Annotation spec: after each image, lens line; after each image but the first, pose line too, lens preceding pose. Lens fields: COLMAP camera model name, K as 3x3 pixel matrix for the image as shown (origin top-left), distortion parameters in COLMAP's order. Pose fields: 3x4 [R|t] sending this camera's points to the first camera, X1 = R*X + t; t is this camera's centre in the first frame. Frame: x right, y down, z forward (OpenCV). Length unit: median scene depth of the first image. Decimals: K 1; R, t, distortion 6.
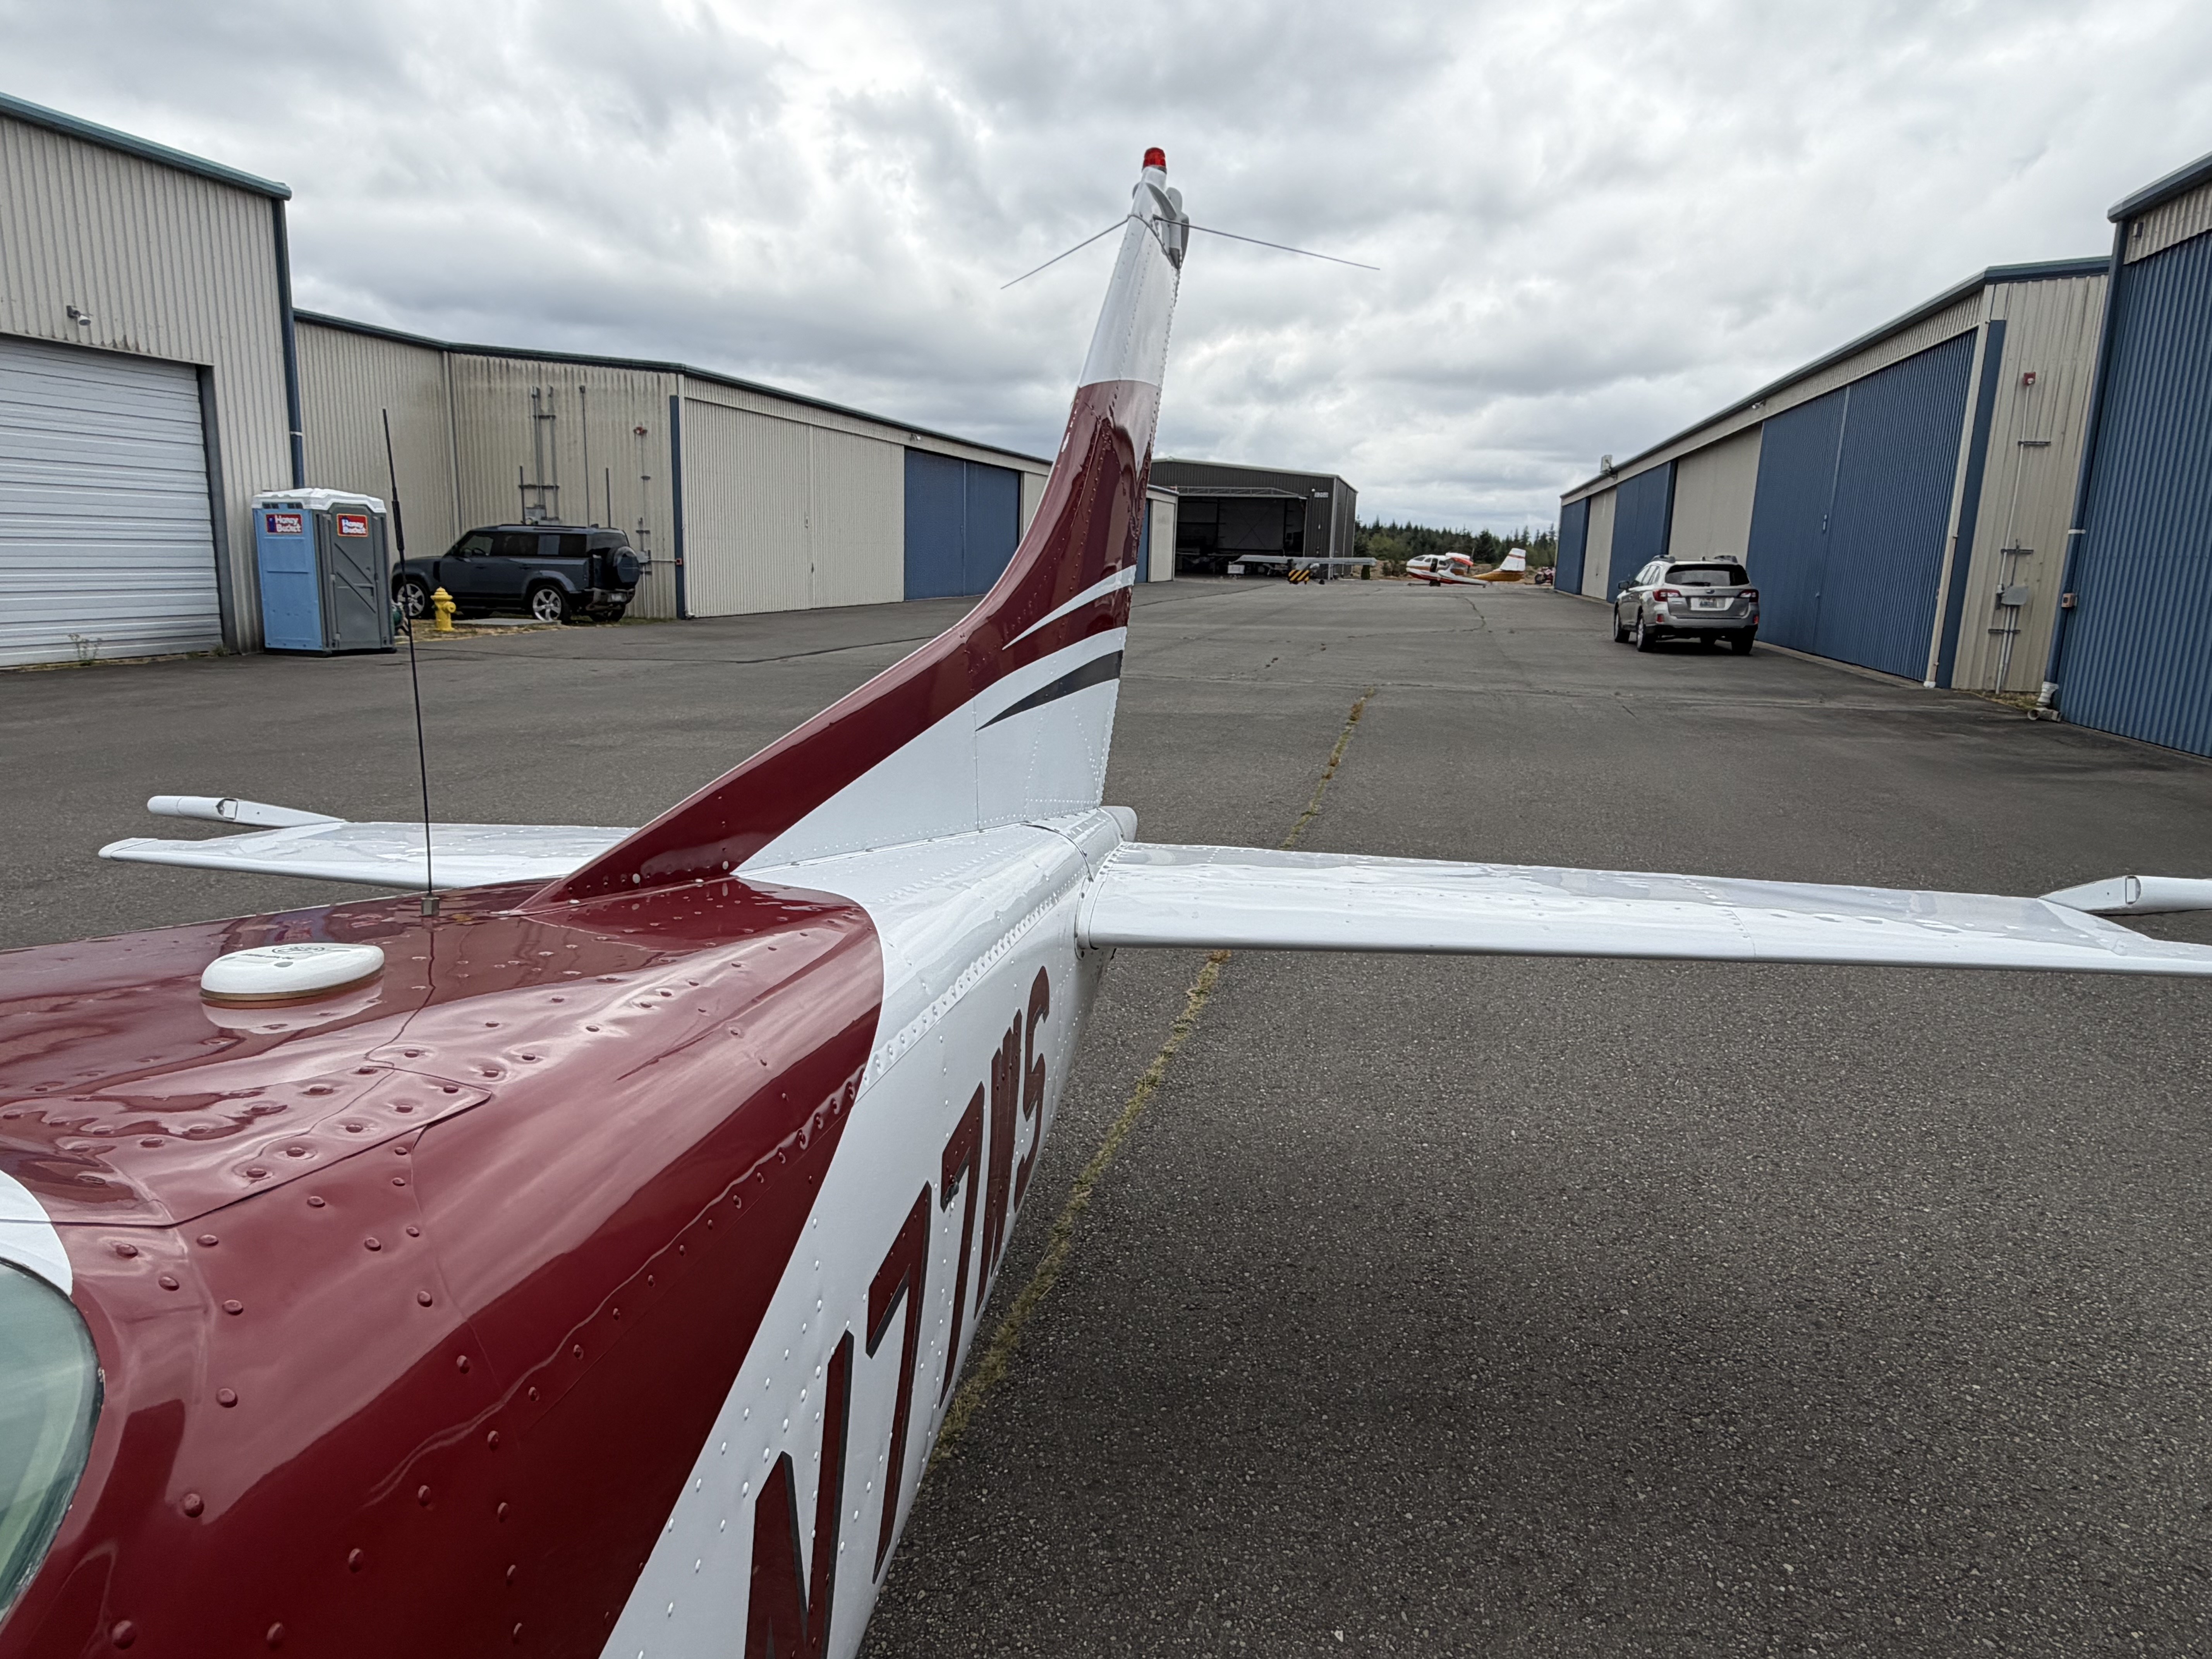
lens RADIAL K [[1370.4, 0, 1089.7], [0, 1370.4, 828.5], [0, 0, 1]] dist [0.000800, -0.000298]
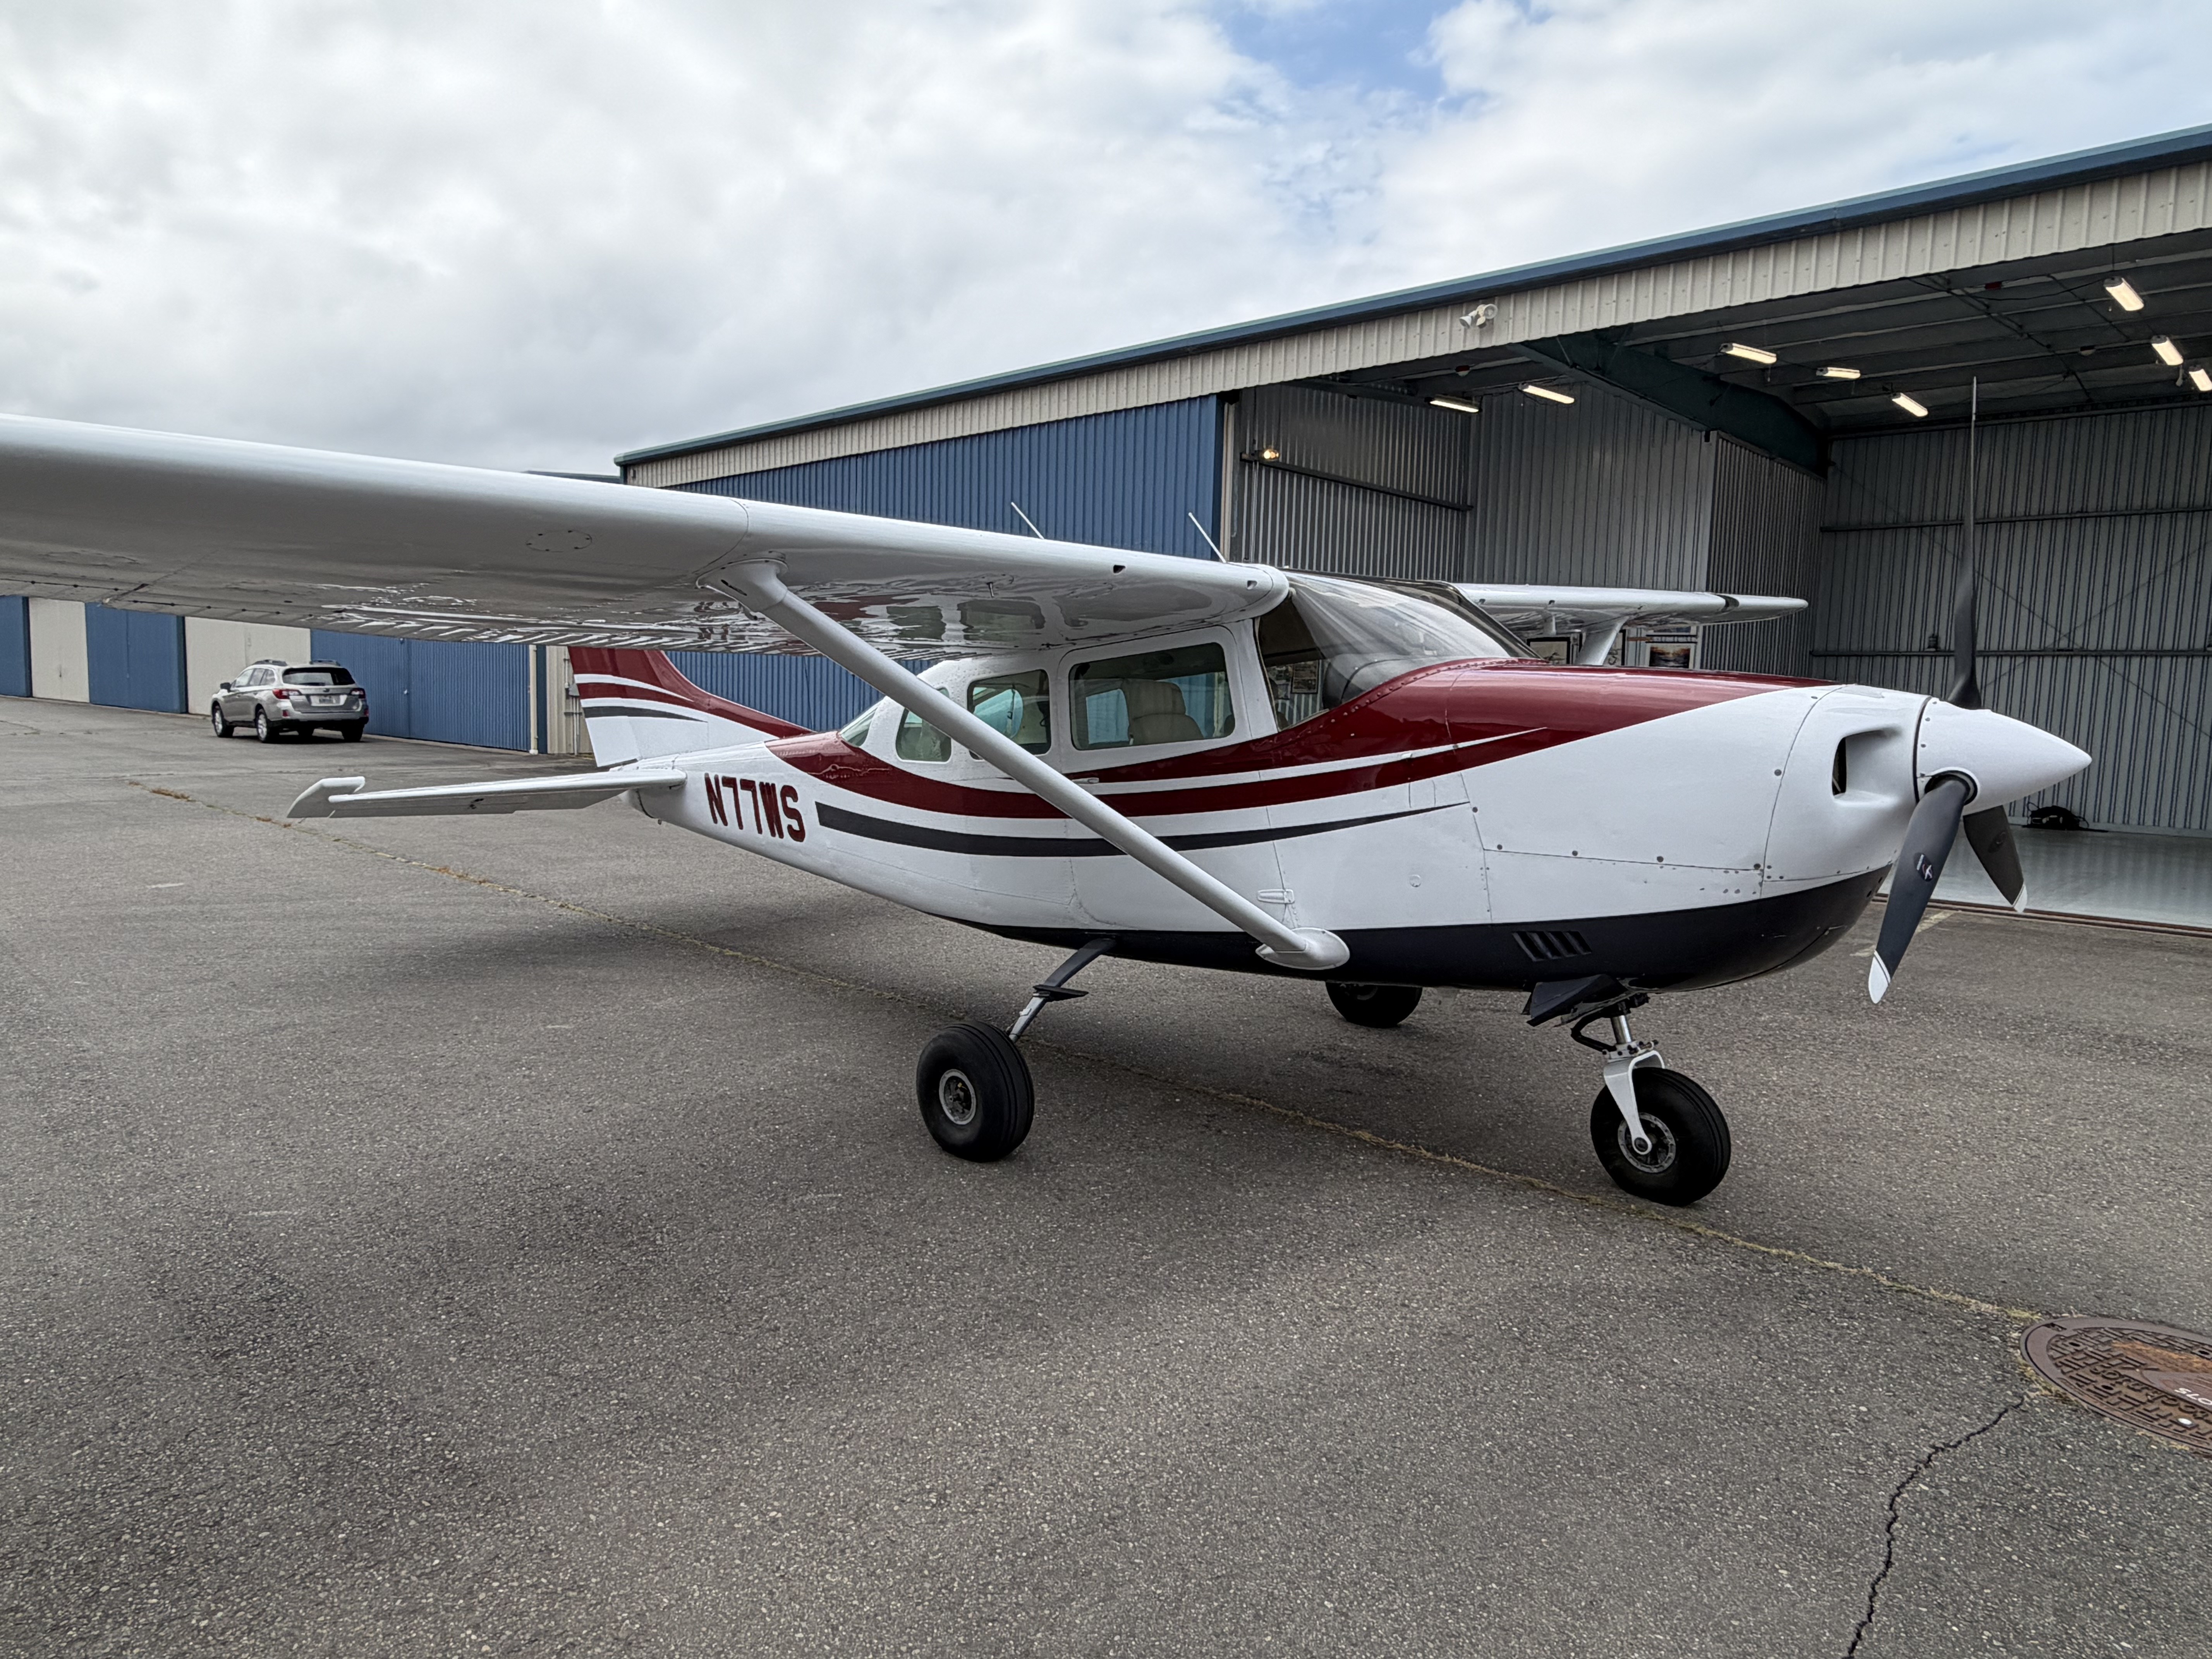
lens RADIAL K [[1370.4, 0, 1102.1], [0, 1370.4, 835.6], [0, 0, 1]] dist [0.000800, -0.000298]
pose [[0.486850, -0.104343, 0.867231, -0.240877], [0.161174, 0.986523, 0.028215, 0.025041], [-0.858487, 0.126038, 0.497106, -0.144508]]
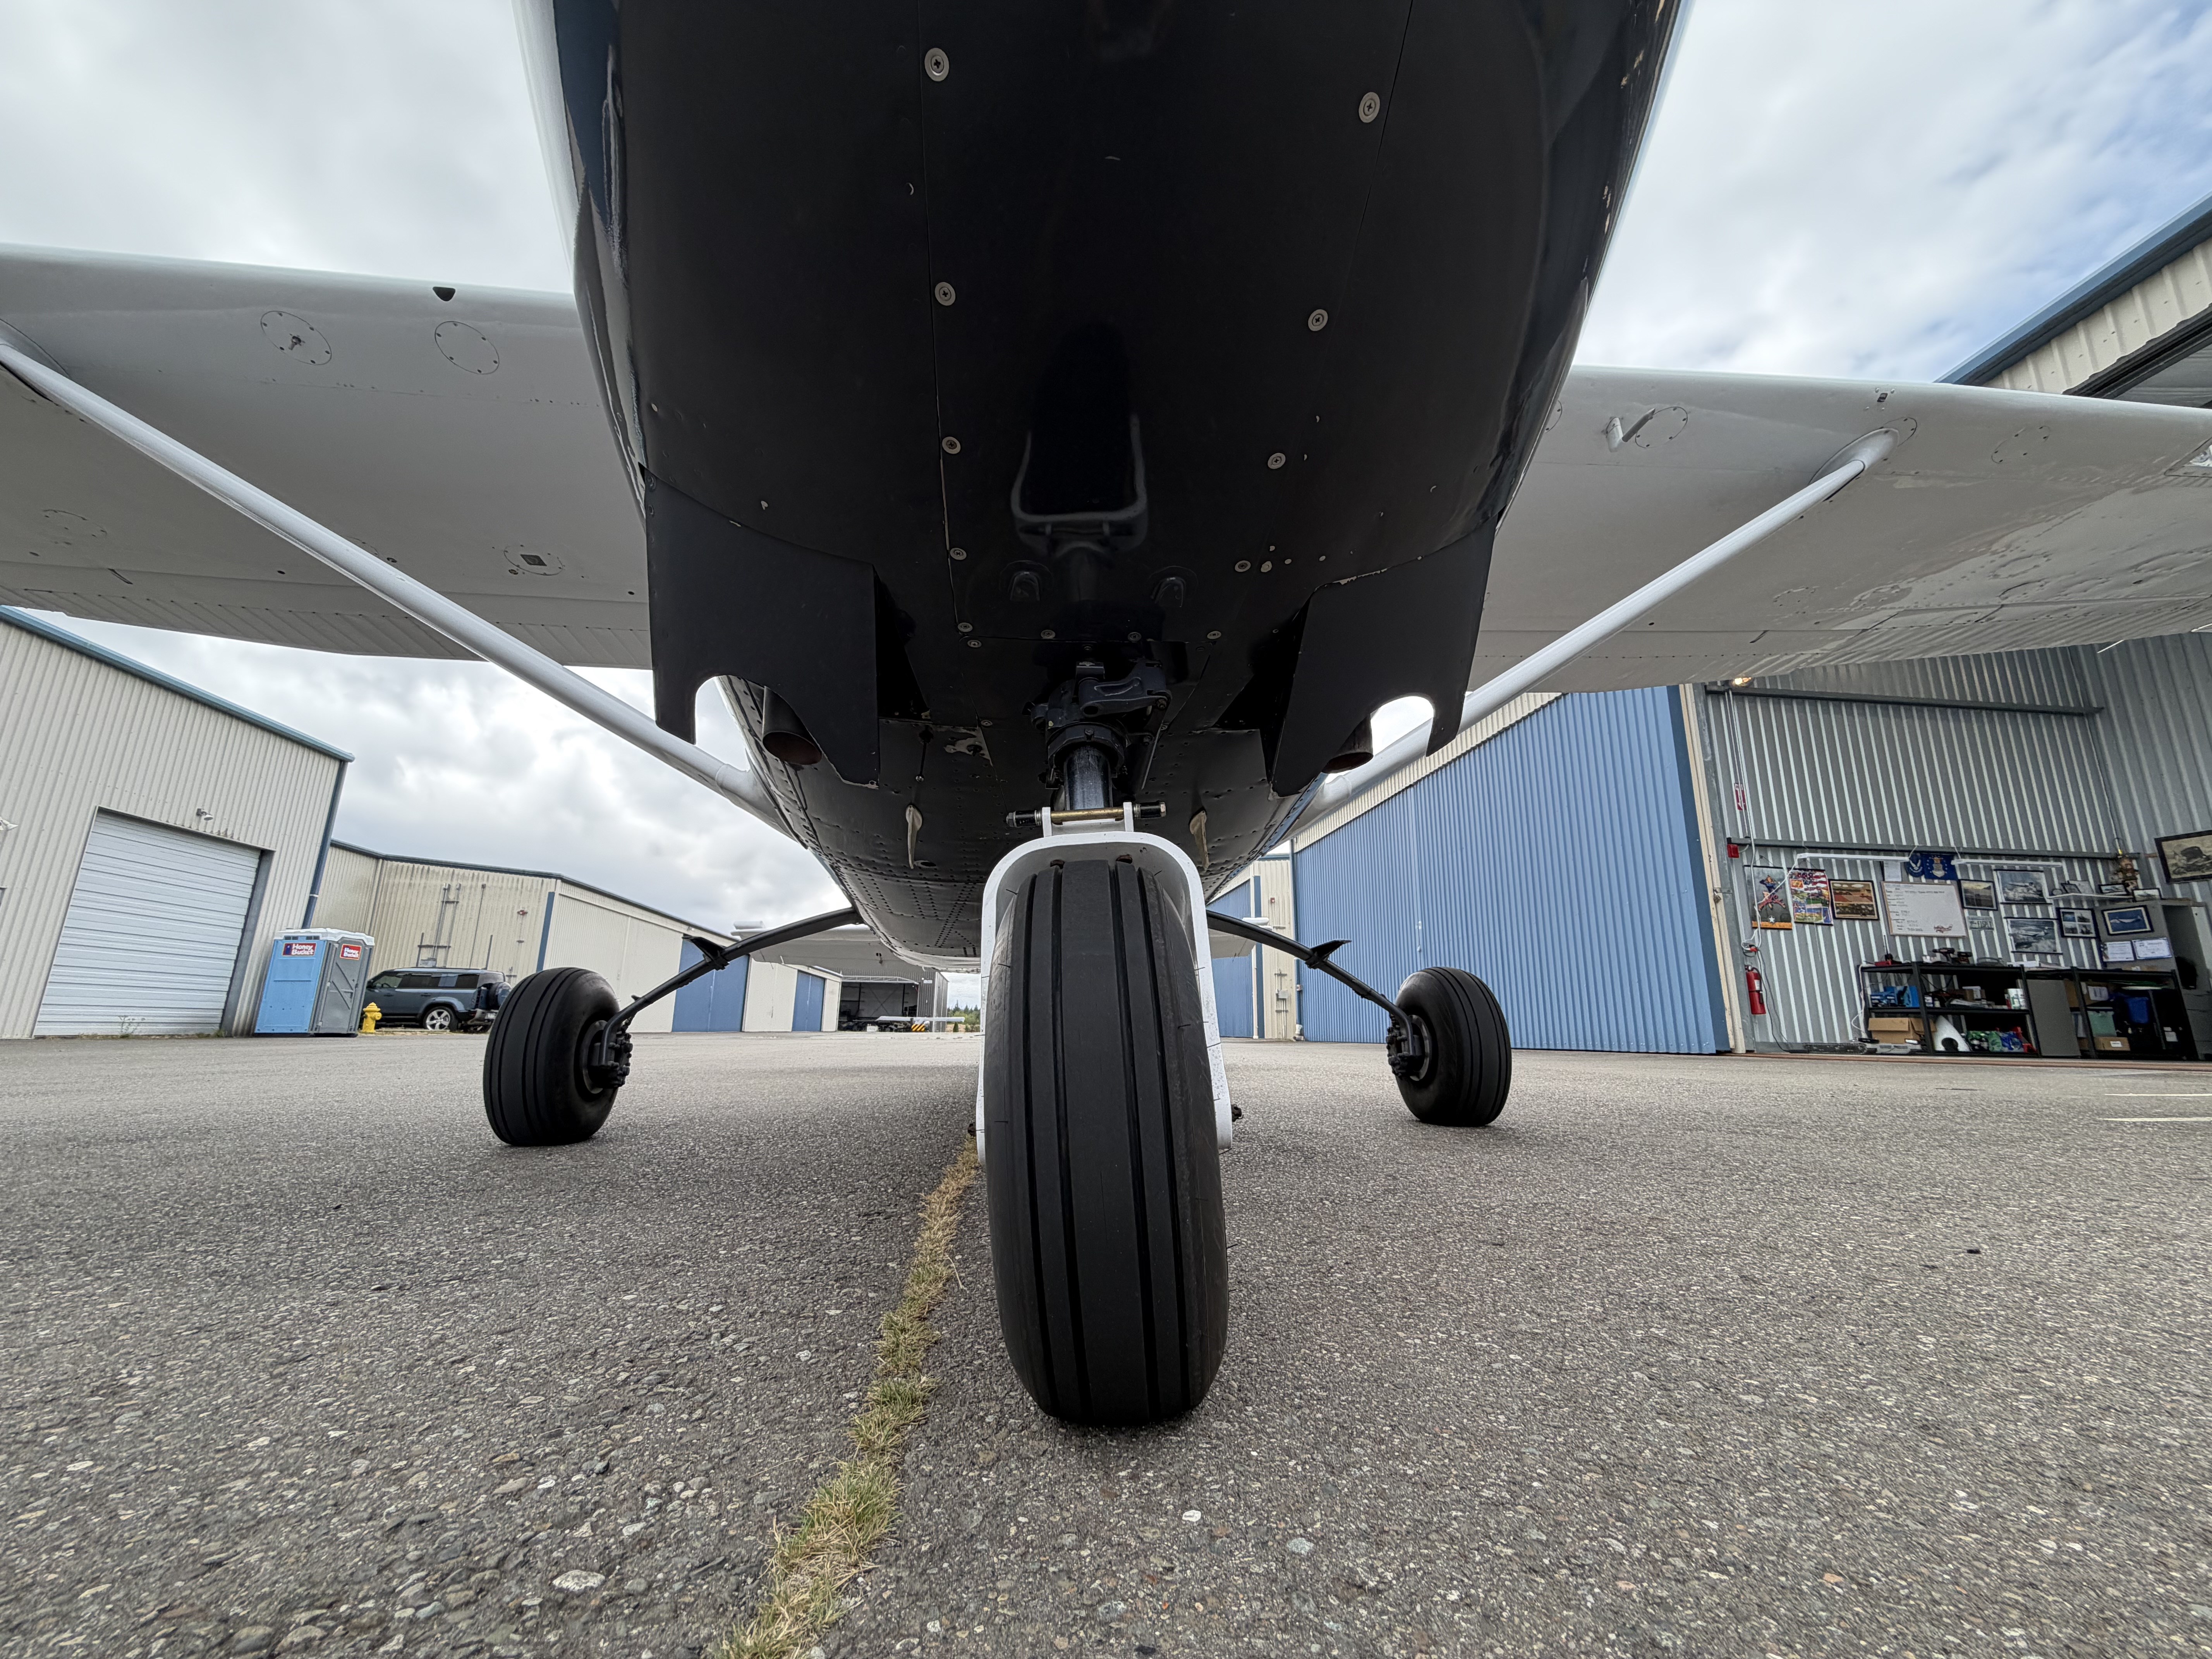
lens RADIAL K [[886.5, 0, 1097.6], [0, 886.5, 823.4], [0, 0, 1]] dist [-0.002131, -0.000073]
pose [[0.936180, 0.067829, 0.344914, -0.073639], [0.080267, 0.914036, -0.397613, 0.080423], [-0.342234, 0.399922, 0.850258, -0.142803]]
